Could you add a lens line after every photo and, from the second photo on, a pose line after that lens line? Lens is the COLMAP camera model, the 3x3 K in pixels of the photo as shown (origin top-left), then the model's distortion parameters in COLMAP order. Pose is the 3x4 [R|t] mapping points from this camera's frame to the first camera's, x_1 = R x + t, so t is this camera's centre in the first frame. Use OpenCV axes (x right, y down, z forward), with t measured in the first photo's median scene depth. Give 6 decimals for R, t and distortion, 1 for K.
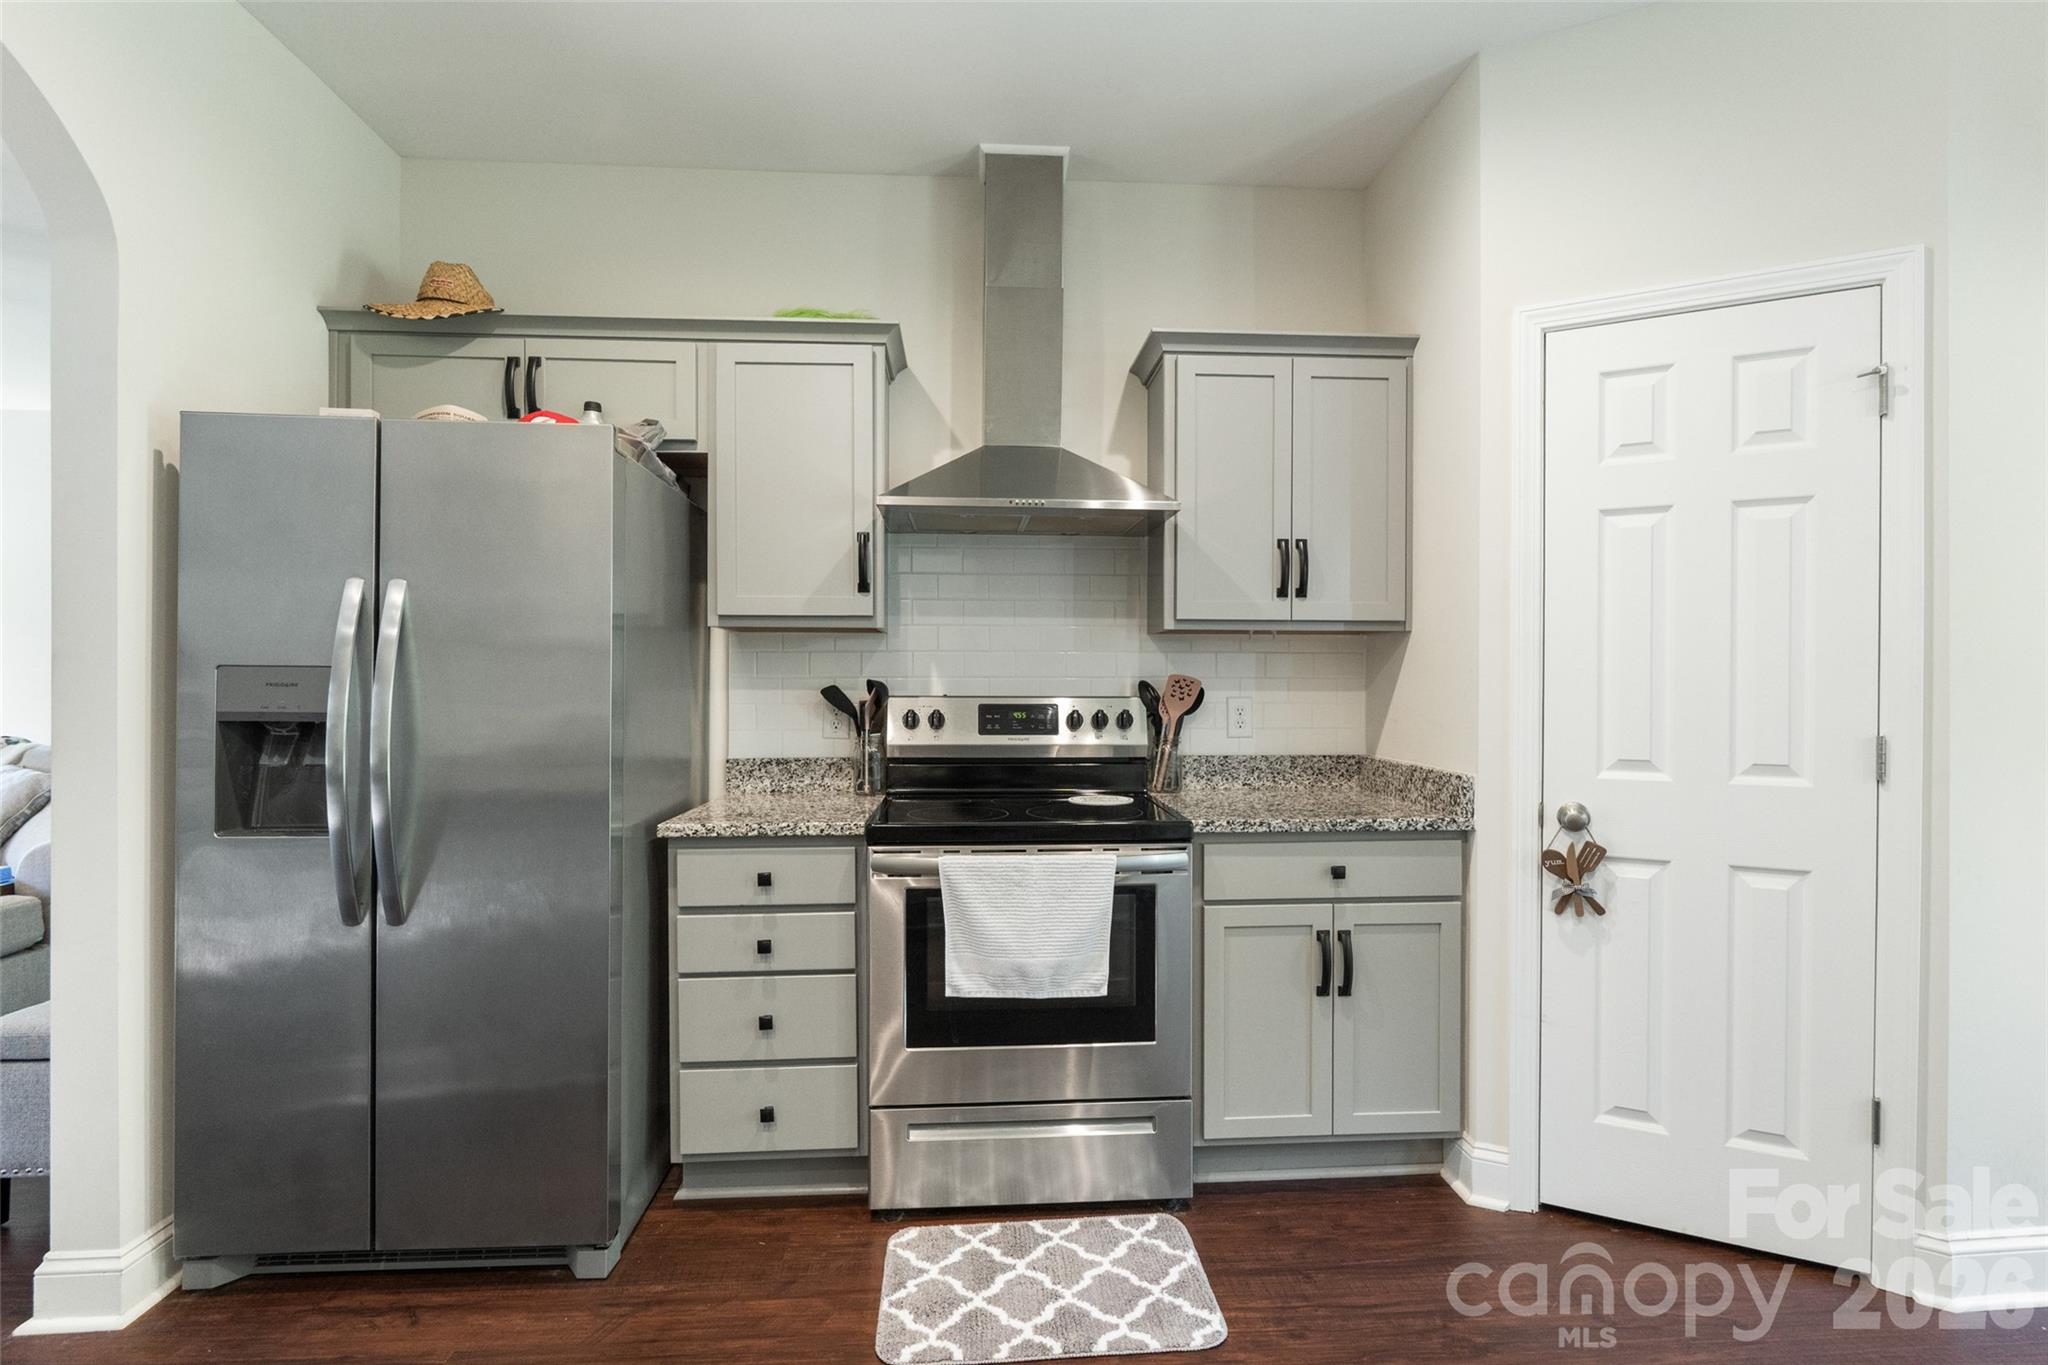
lens RADIAL K [[959.4, 0, 1024.0], [0, 959.4, 682.5], [0, 0, 1]] dist [-0.001979, -0.000344]
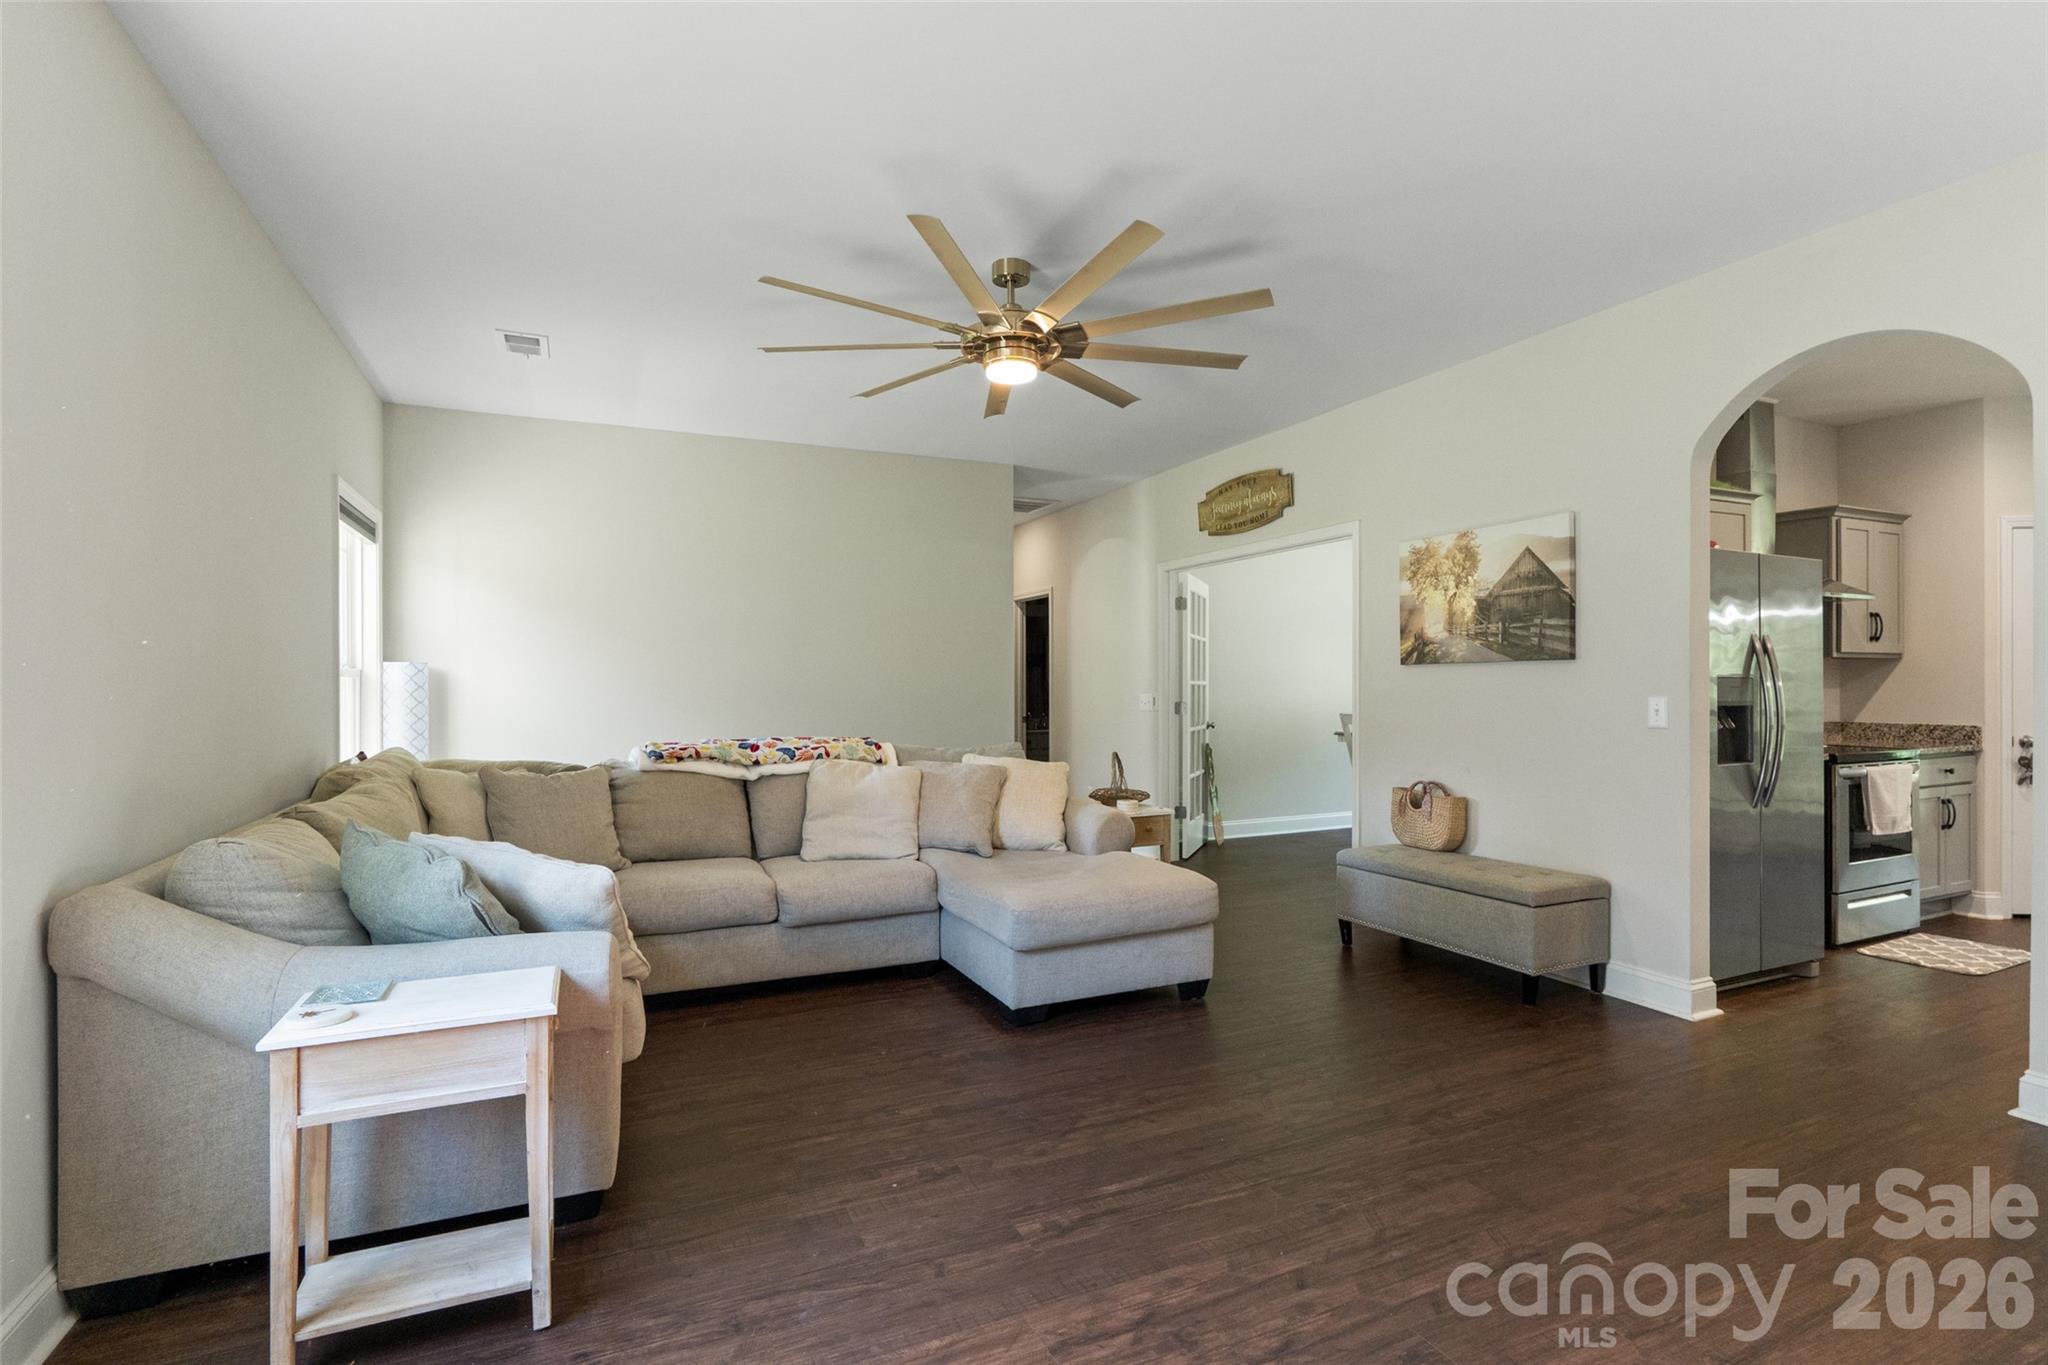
lens RADIAL K [[959.4, 0, 1024.0], [0, 959.4, 682.5], [0, 0, 1]] dist [-0.001979, -0.000344]
pose [[0.934571, -0.003646, 0.355757, -2.362518], [0.004699, 0.999987, -0.002096, -0.007470], [-0.355745, 0.003631, 0.934576, -0.269629]]
